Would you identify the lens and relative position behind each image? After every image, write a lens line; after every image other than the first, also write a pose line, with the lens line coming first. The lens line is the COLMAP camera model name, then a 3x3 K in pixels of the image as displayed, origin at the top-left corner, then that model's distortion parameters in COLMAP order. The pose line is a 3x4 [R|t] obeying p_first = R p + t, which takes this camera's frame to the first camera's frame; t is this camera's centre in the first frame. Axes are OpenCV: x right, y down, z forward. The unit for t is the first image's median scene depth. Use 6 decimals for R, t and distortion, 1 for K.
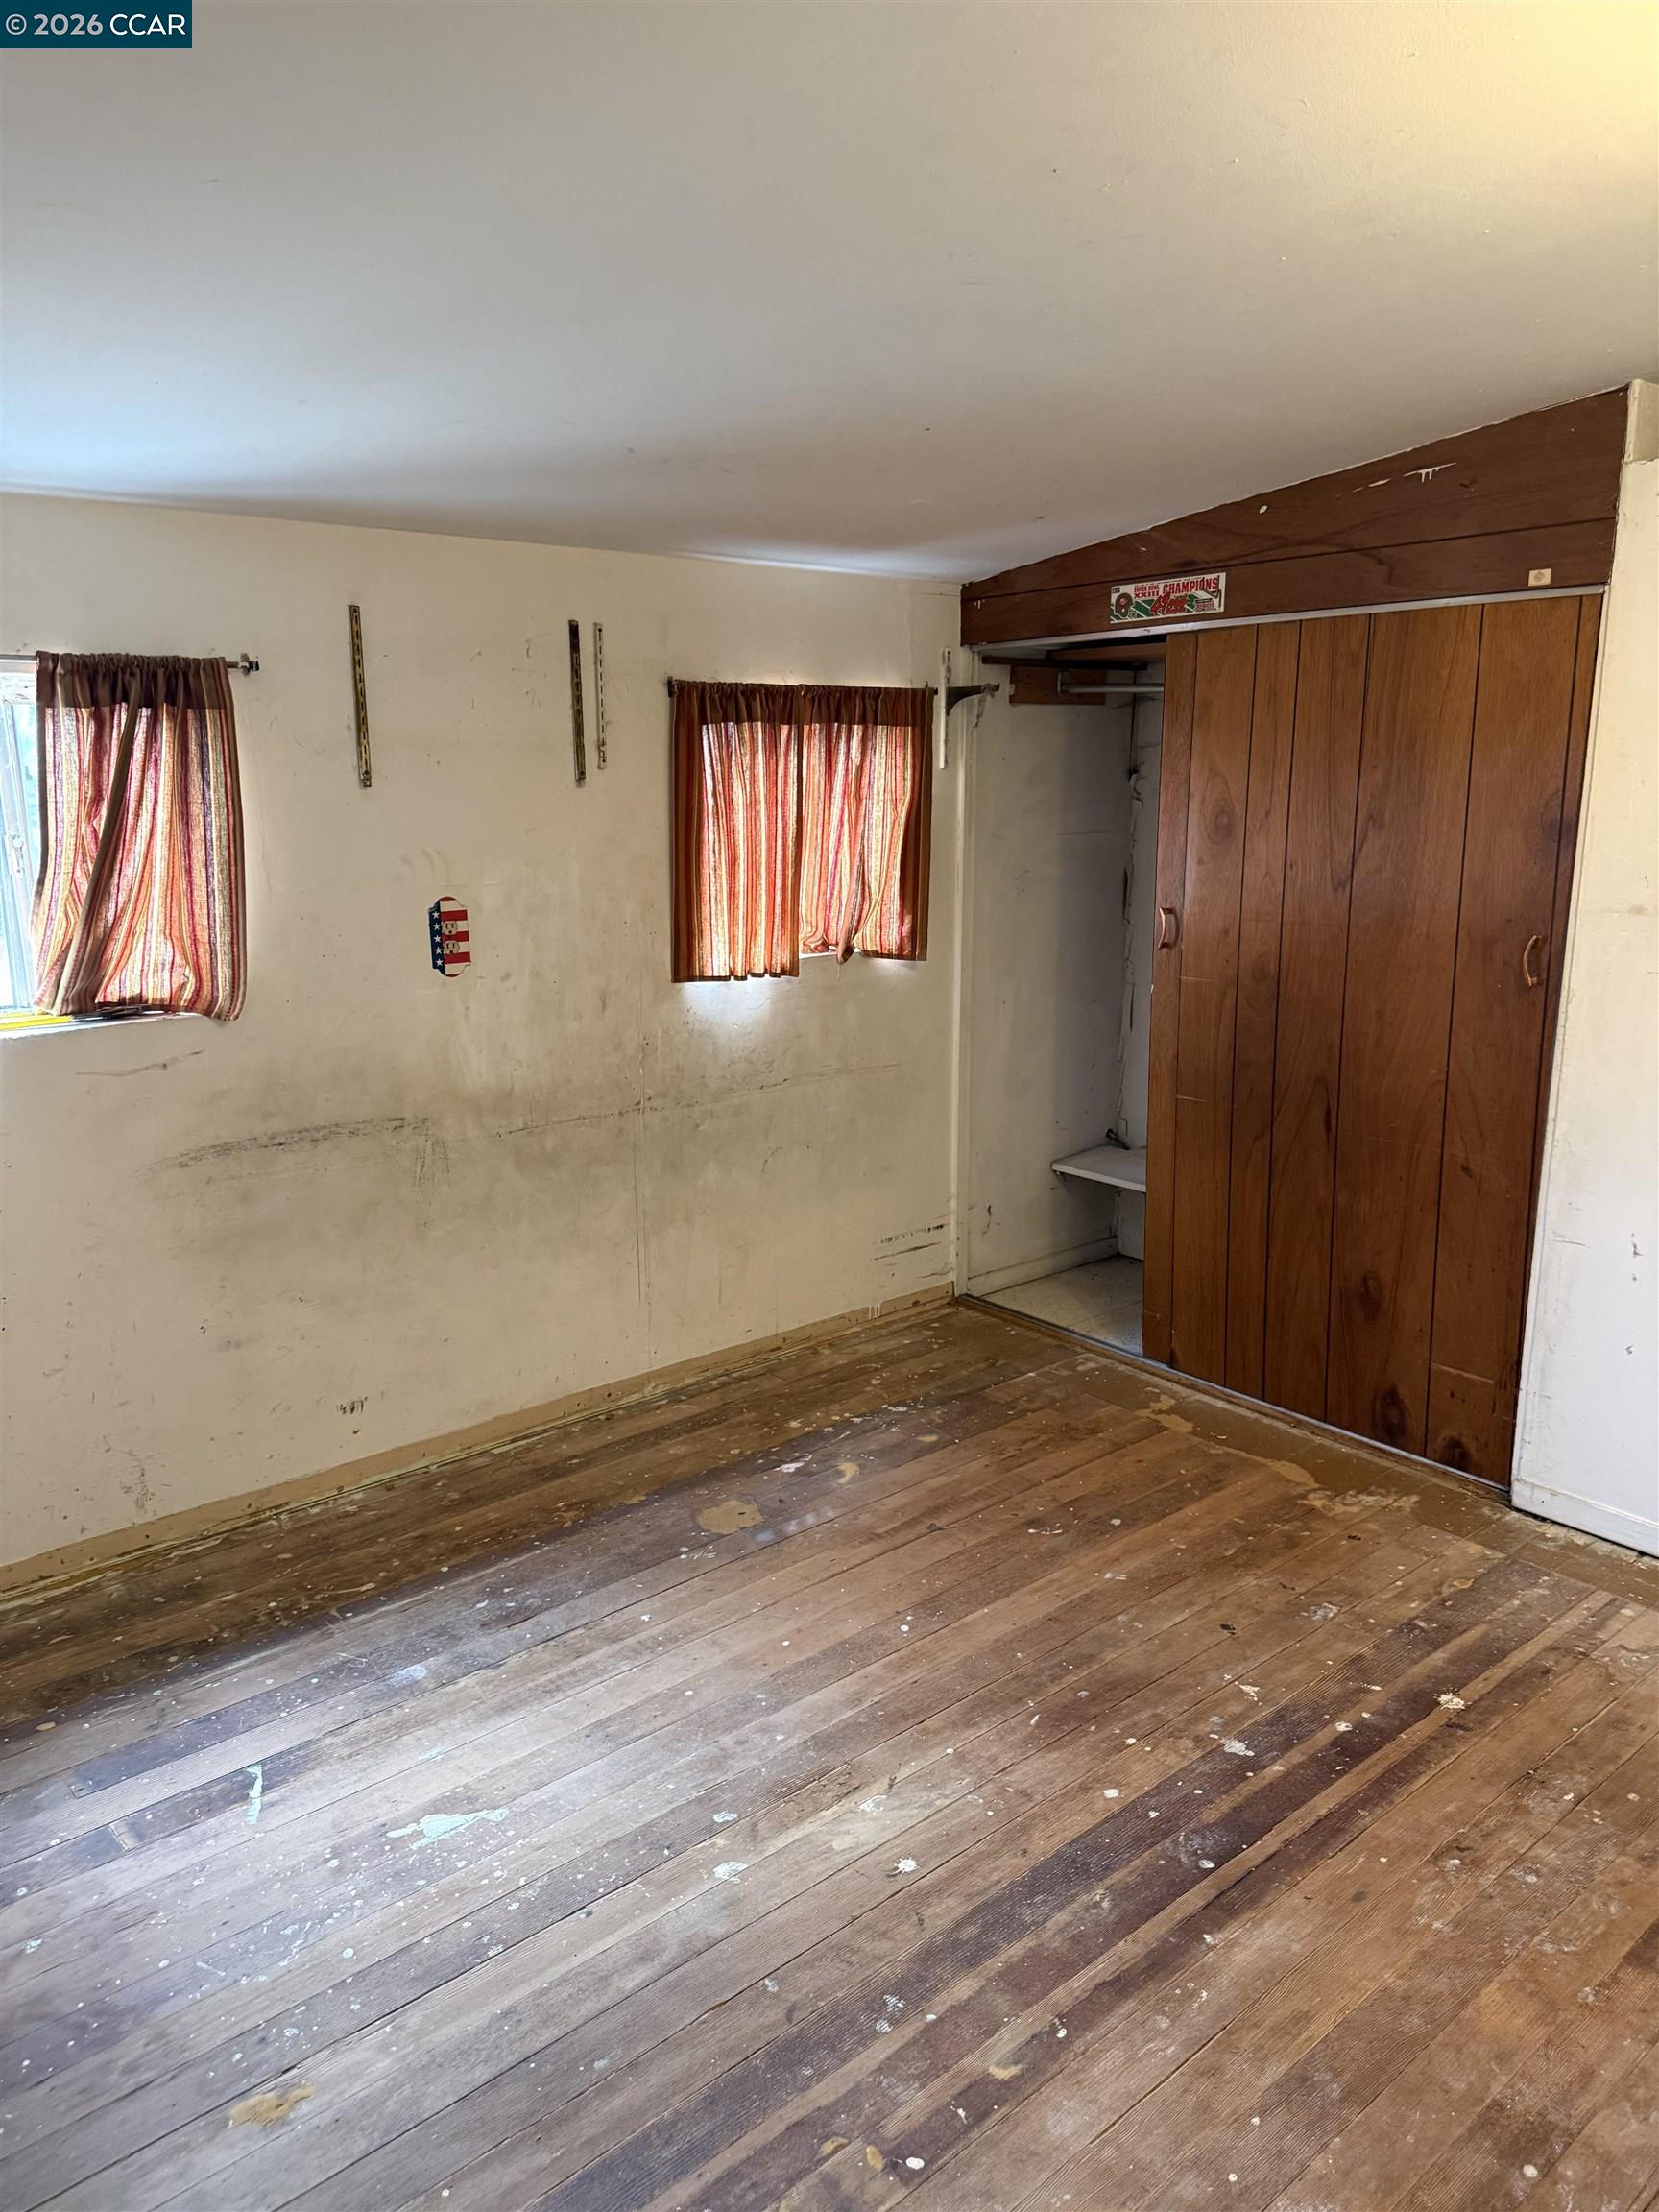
lens RADIAL K [[1599.0, 0, 956.9], [0, 1599.0, 1109.5], [0, 0, 1]] dist [0.107341, -0.158094]
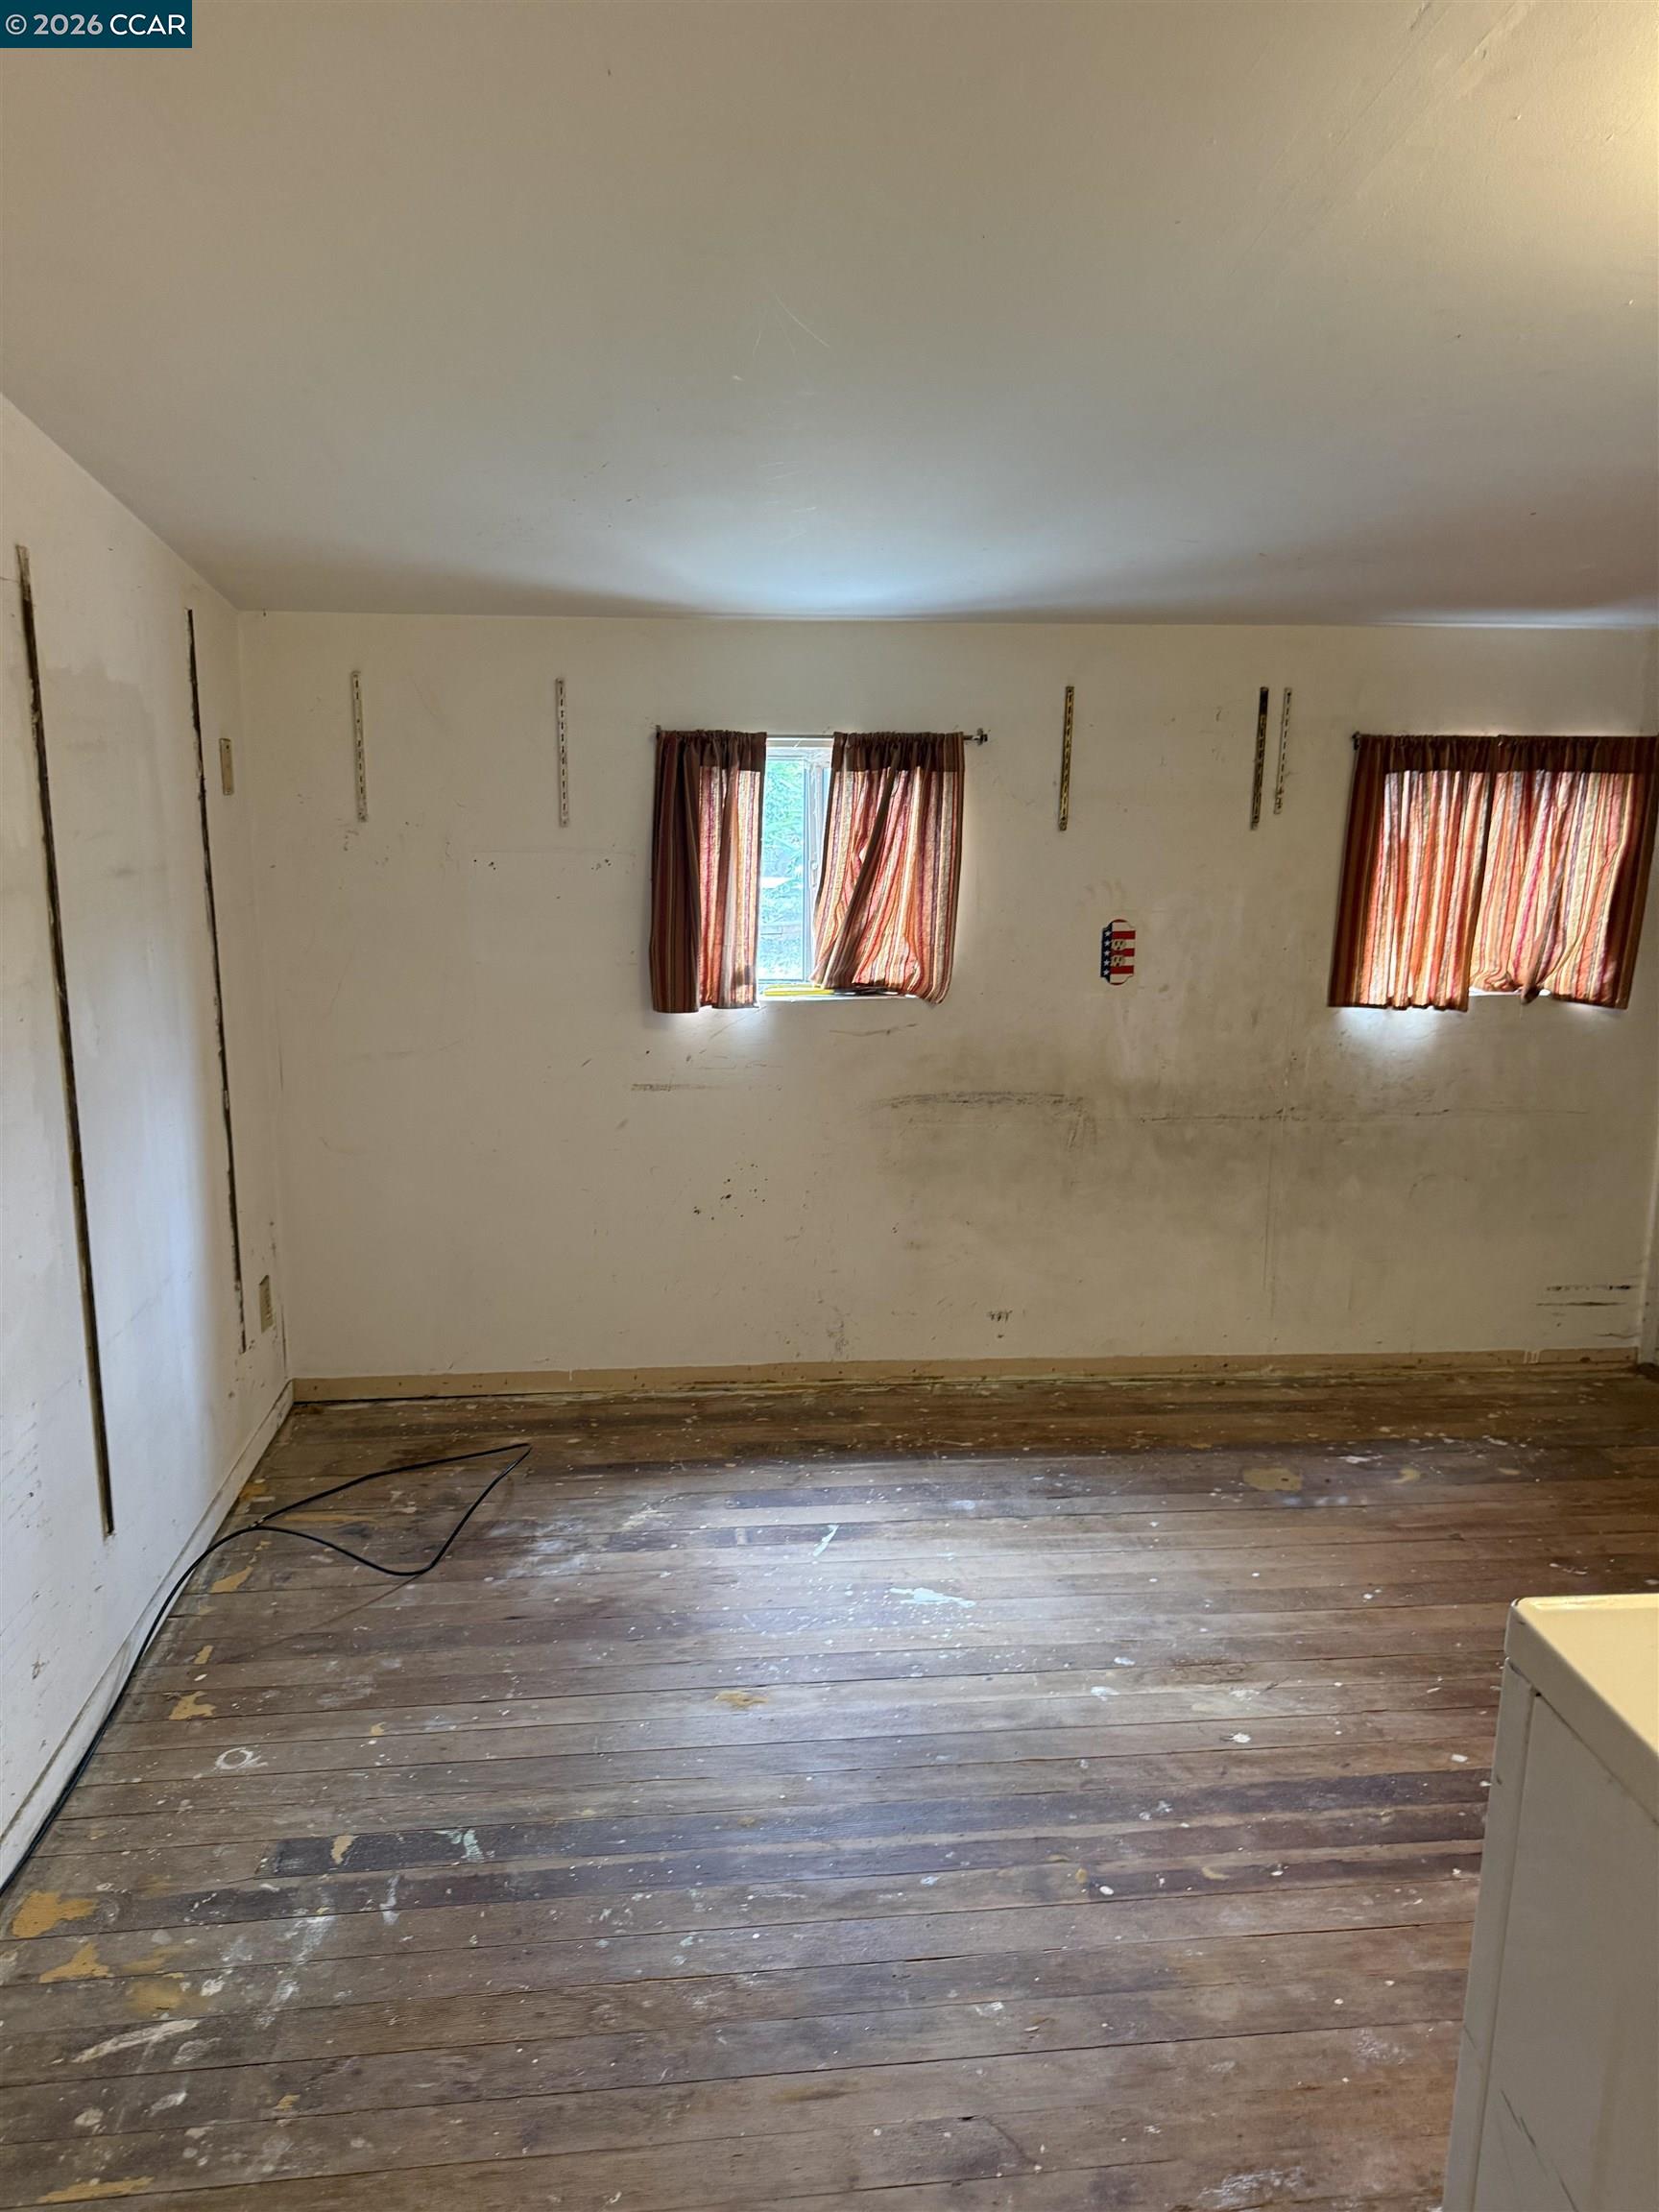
lens RADIAL K [[1554.5, 0, 823.3], [0, 1554.5, 1109.7], [0, 0, 1]] dist [0.100503, -0.150658]
pose [[0.809819, 0.118697, -0.574548, 0.219224], [-0.130270, 0.991253, 0.021170, 0.016929], [0.572035, 0.057702, 0.818197, -0.095778]]
